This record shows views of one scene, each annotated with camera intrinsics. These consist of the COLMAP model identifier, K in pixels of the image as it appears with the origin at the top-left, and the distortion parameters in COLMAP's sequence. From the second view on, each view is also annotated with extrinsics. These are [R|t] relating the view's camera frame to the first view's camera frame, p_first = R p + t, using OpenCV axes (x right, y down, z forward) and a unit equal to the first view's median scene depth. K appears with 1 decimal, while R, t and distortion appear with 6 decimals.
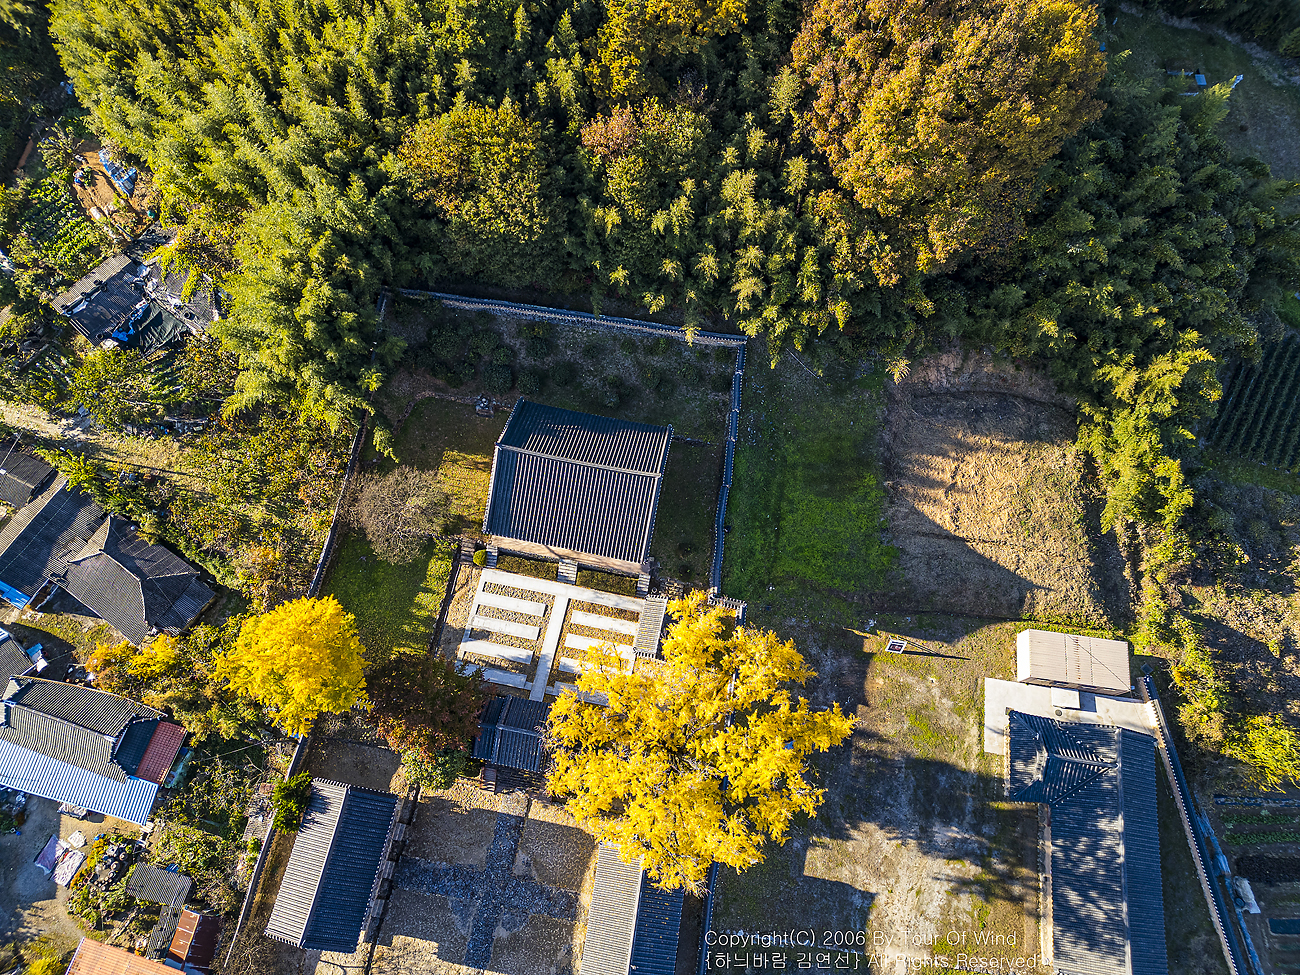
lens RADIAL K [[902.0, 0, 650.0], [0, 902.0, 487.5], [0, 0, 1]] dist [0.076710, -0.066017]
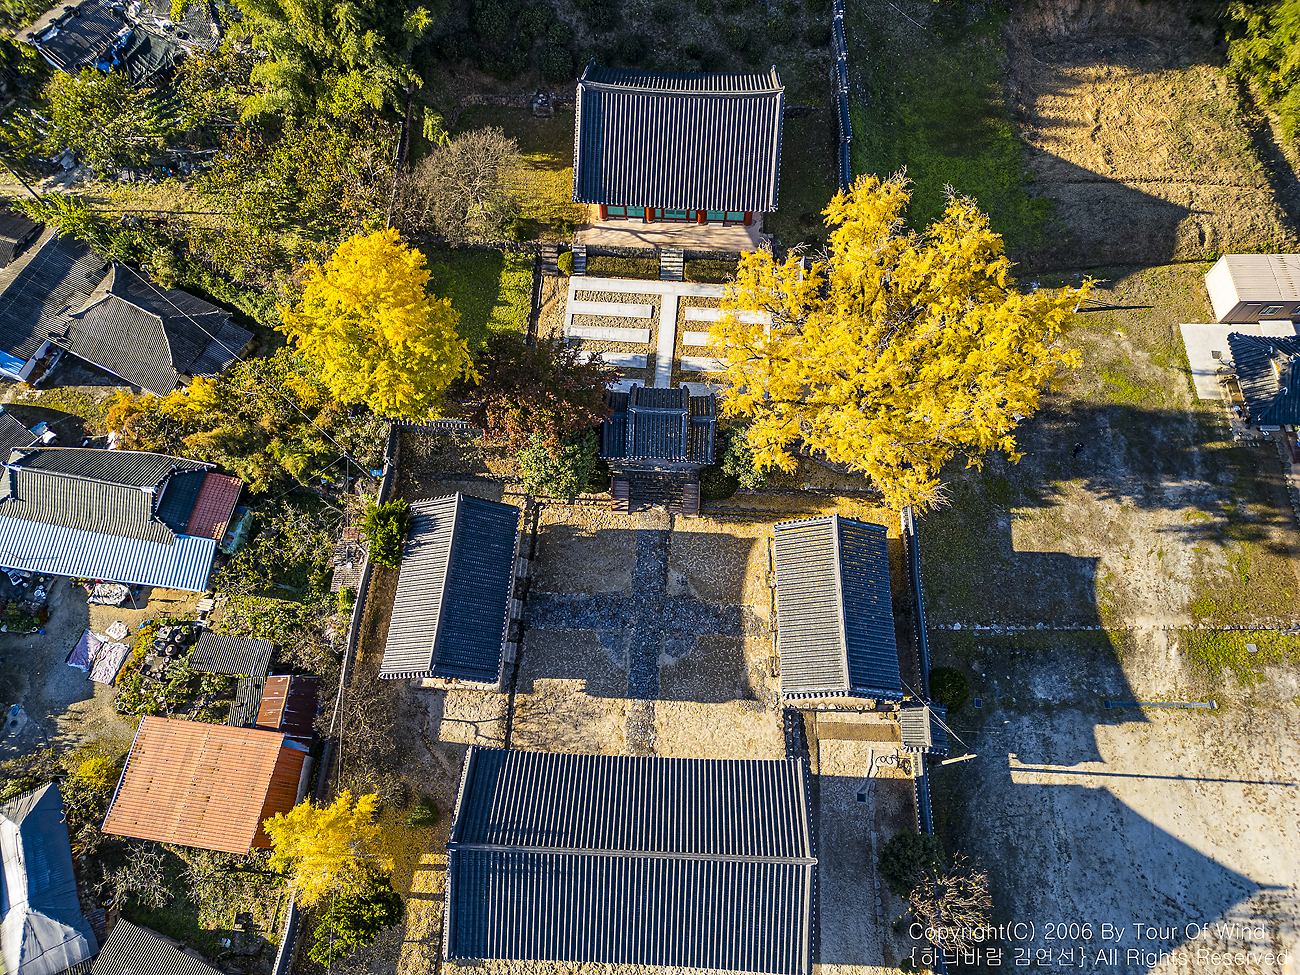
lens RADIAL K [[902.0, 0, 650.0], [0, 902.0, 487.5], [0, 0, 1]] dist [0.076710, -0.066017]
pose [[0.990965, -0.128434, 0.038646, -0.172968], [0.130591, 0.989636, -0.059726, 0.349946], [-0.030574, 0.064233, 0.997466, 0.179347]]
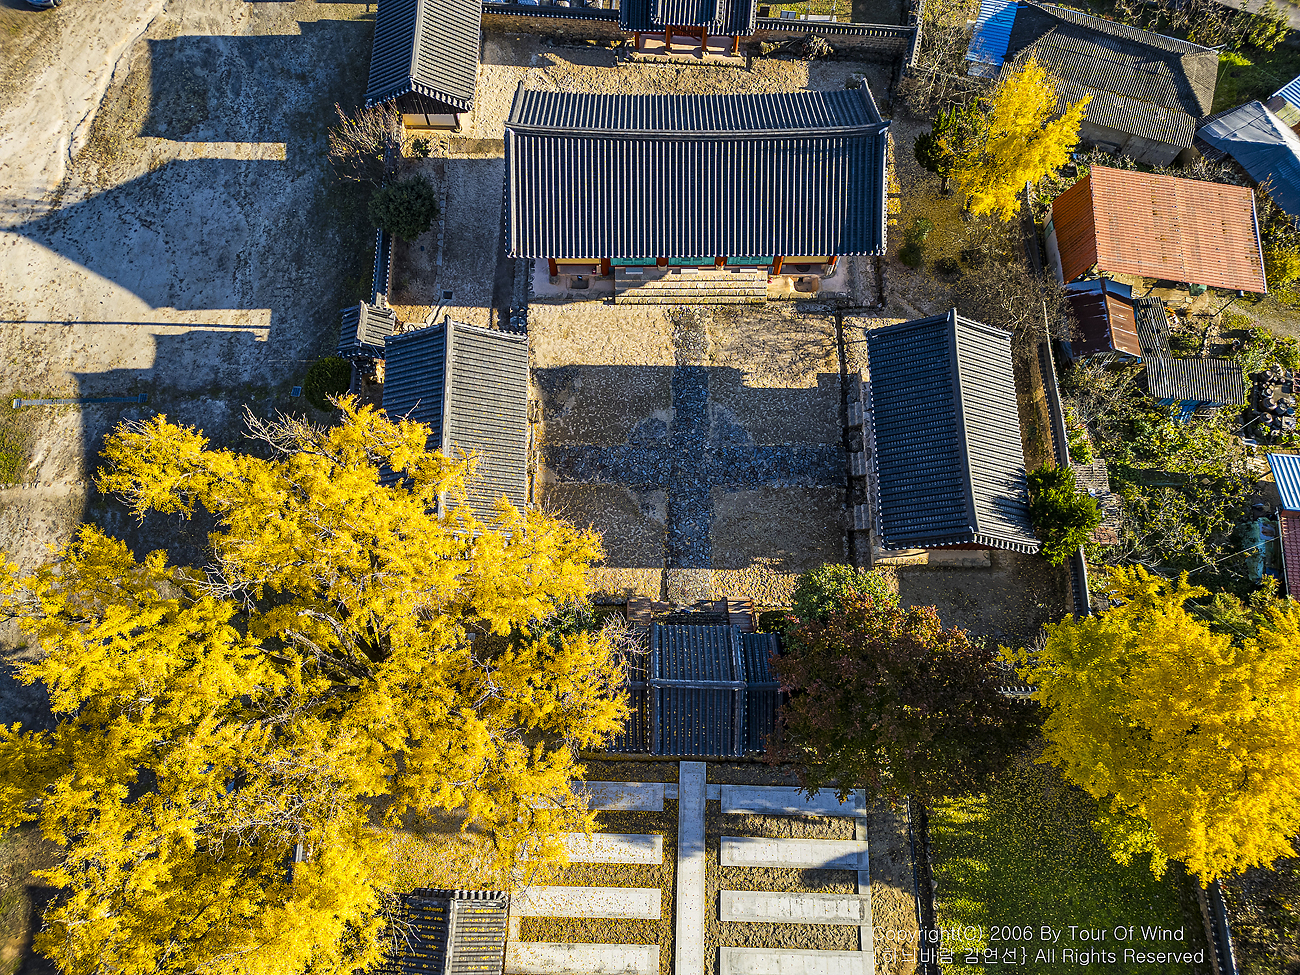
lens RADIAL K [[905.1, 0, 647.5], [0, 905.1, 483.7], [0, 0, 1]] dist [0.075944, -0.061000]
pose [[-0.984042, 0.162150, -0.073271, -0.086371], [-0.171352, -0.752588, 0.635807, 0.027839], [0.047953, 0.638216, 0.768363, 0.482845]]
